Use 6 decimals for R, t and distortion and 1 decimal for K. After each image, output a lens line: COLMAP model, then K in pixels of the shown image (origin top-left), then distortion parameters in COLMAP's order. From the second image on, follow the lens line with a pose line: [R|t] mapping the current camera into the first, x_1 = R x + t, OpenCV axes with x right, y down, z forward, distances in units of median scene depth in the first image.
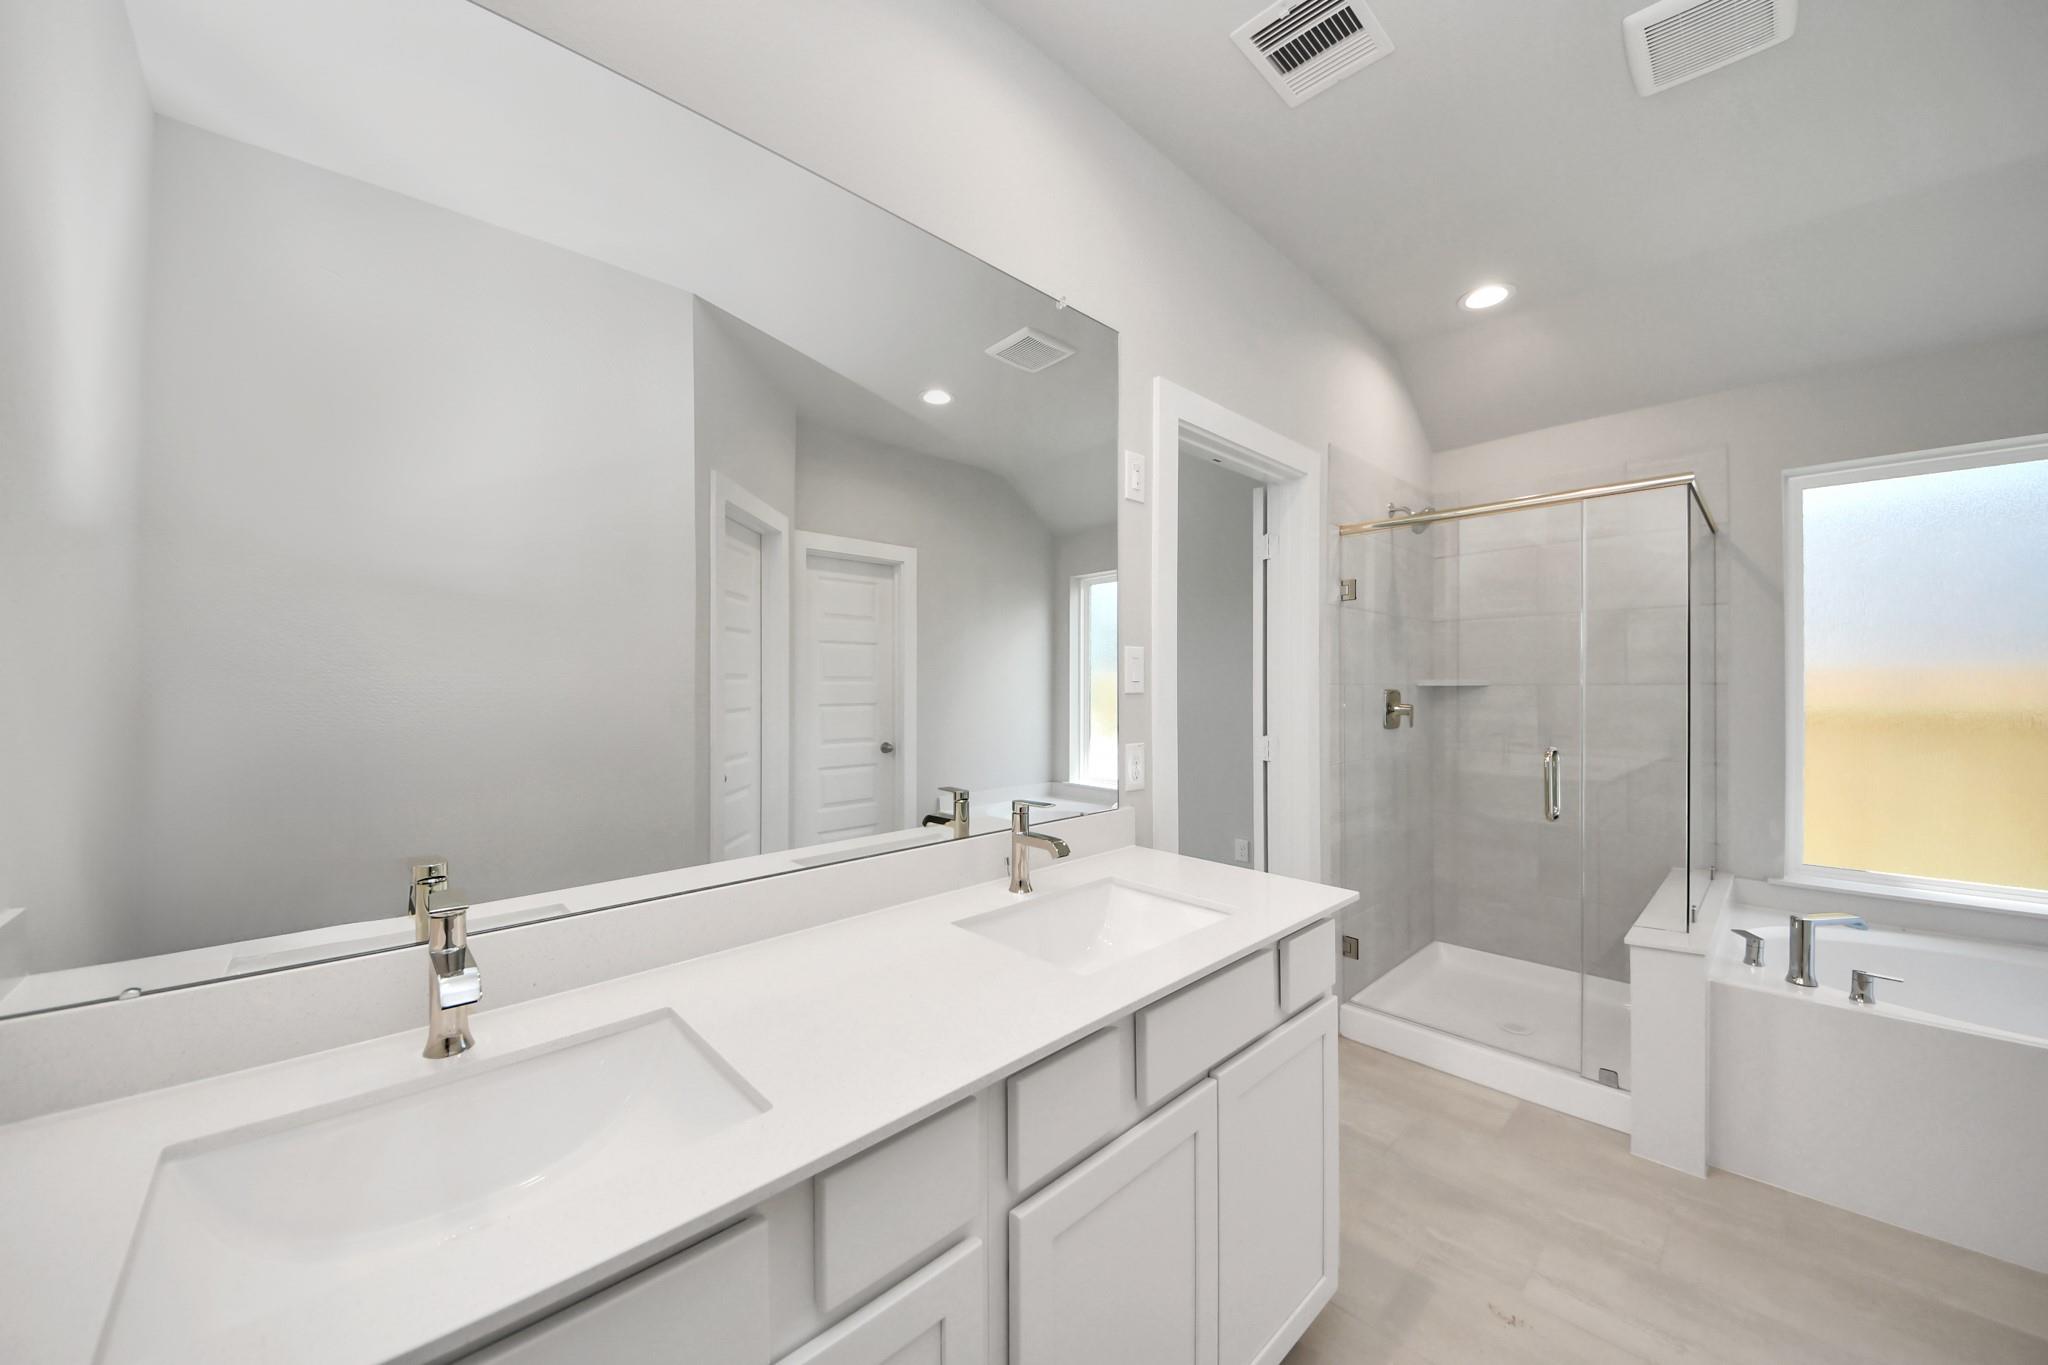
lens RADIAL K [[709.7, 0, 993.5], [0, 709.7, 681.8], [0, 0, 1]] dist [-0.000114, -0.015340]
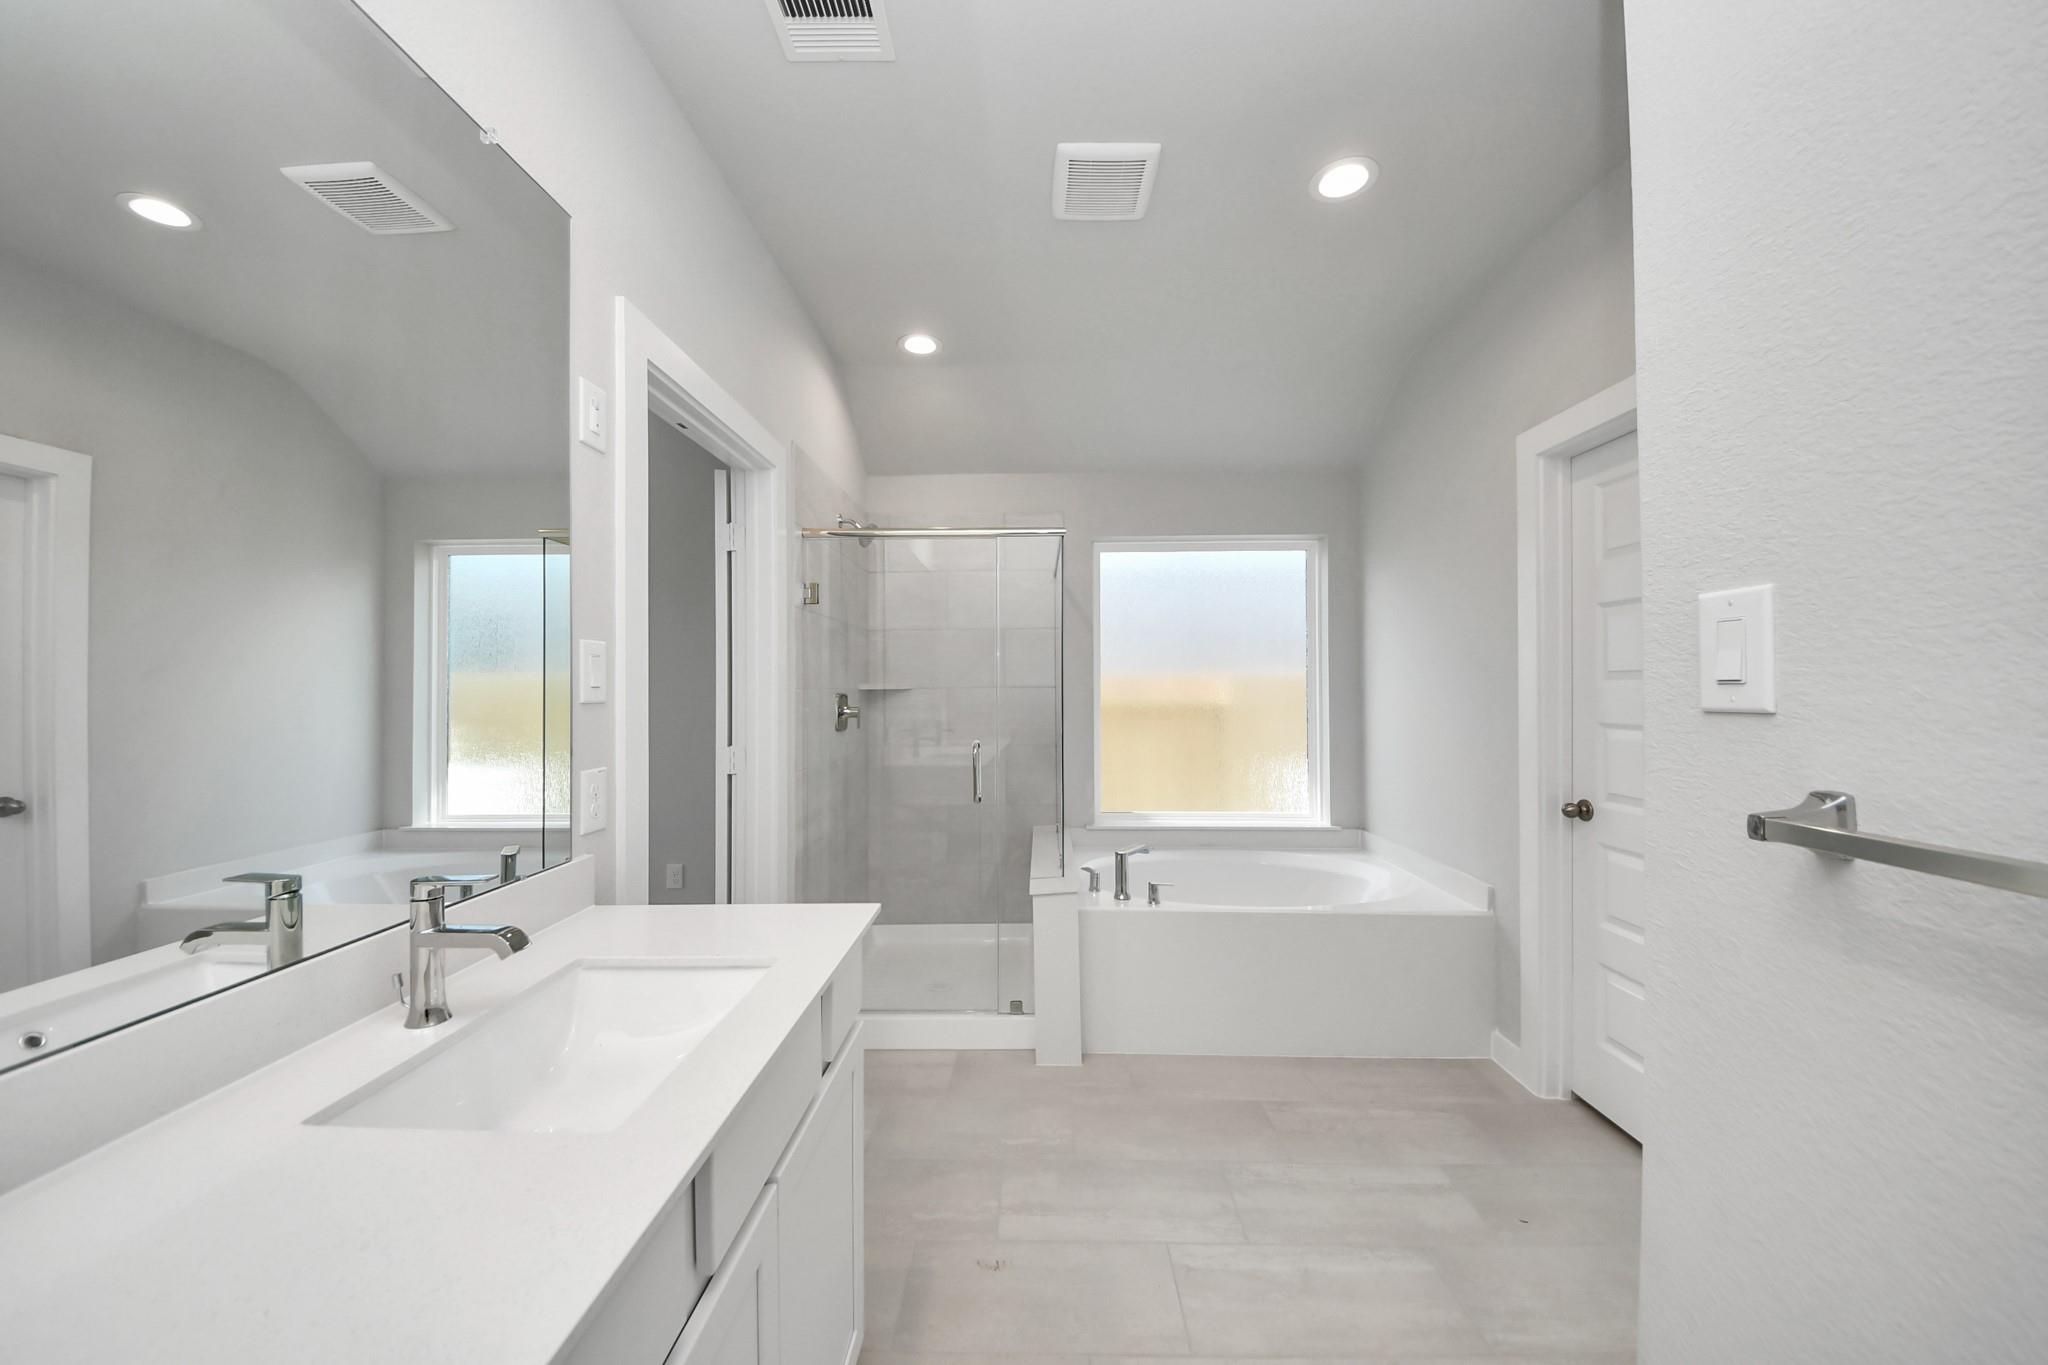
lens RADIAL K [[720.0, 0, 1022.2], [0, 720.0, 678.3], [0, 0, 1]] dist [0.018119, -0.015519]
pose [[0.671207, 0.005344, 0.741251, -0.054773], [0.002181, 0.999955, -0.009184, -0.000726], [-0.741267, 0.007781, 0.671165, 0.123955]]
